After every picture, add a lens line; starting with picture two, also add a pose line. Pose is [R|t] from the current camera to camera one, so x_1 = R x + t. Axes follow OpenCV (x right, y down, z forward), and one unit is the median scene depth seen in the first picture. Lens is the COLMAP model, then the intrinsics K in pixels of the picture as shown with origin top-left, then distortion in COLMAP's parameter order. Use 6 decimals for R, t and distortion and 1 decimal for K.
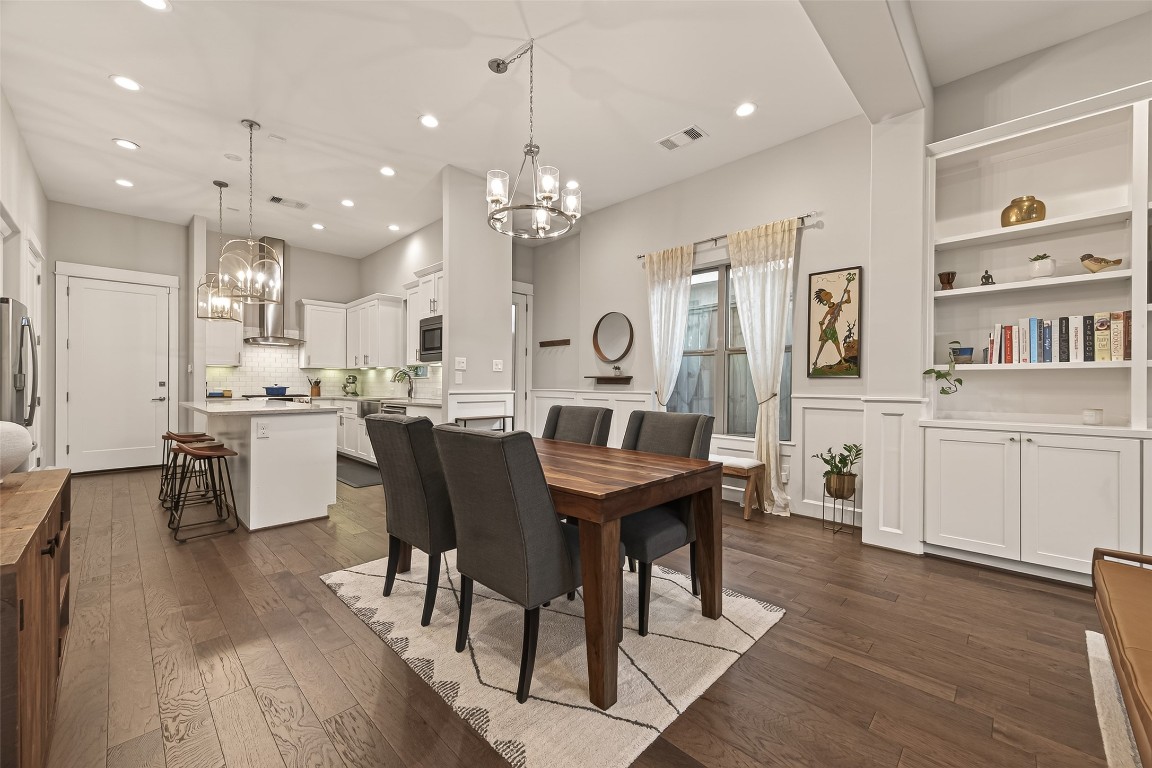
lens RADIAL K [[451.2, 0, 582.1], [0, 451.2, 381.8], [0, 0, 1]] dist [-0.001190, -0.000159]
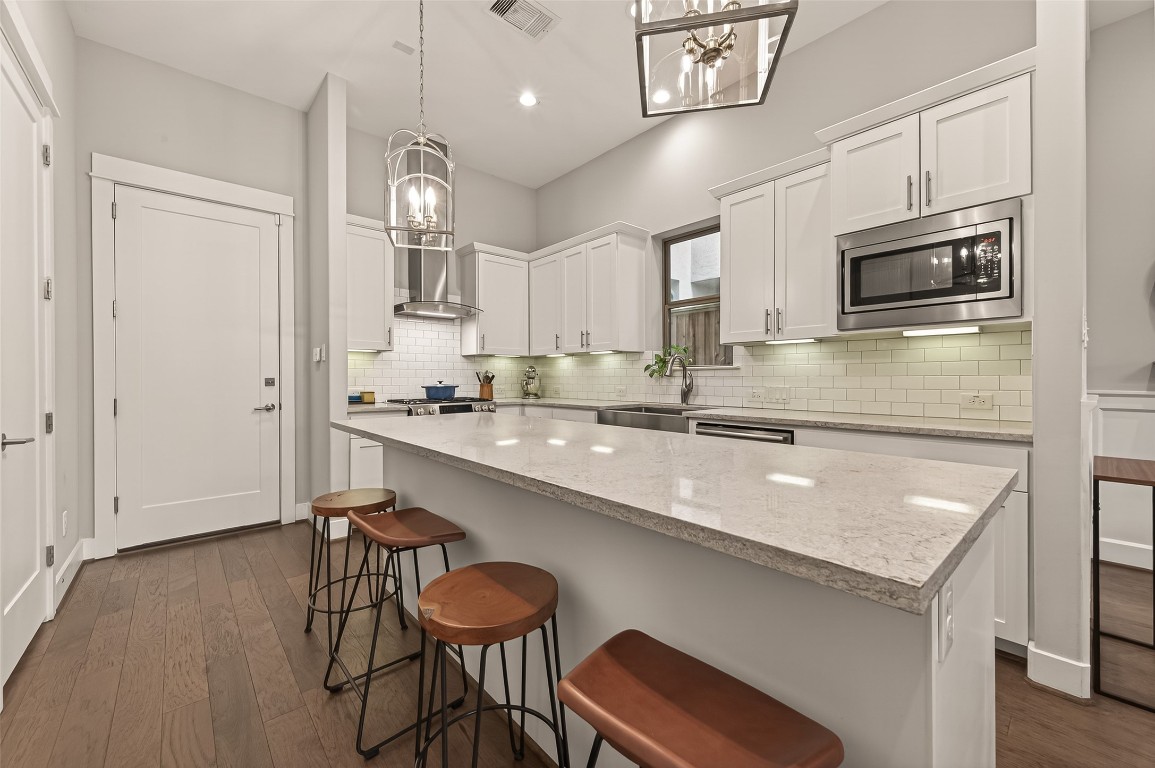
lens RADIAL K [[452.4, 0, 583.6], [0, 452.4, 381.7], [0, 0, 1]] dist [-0.001190, -0.000159]
pose [[0.997560, -0.006132, -0.069538, -0.464338], [0.007010, 0.999899, 0.012389, 0.000224], [0.069455, -0.012847, 0.997502, 0.424226]]
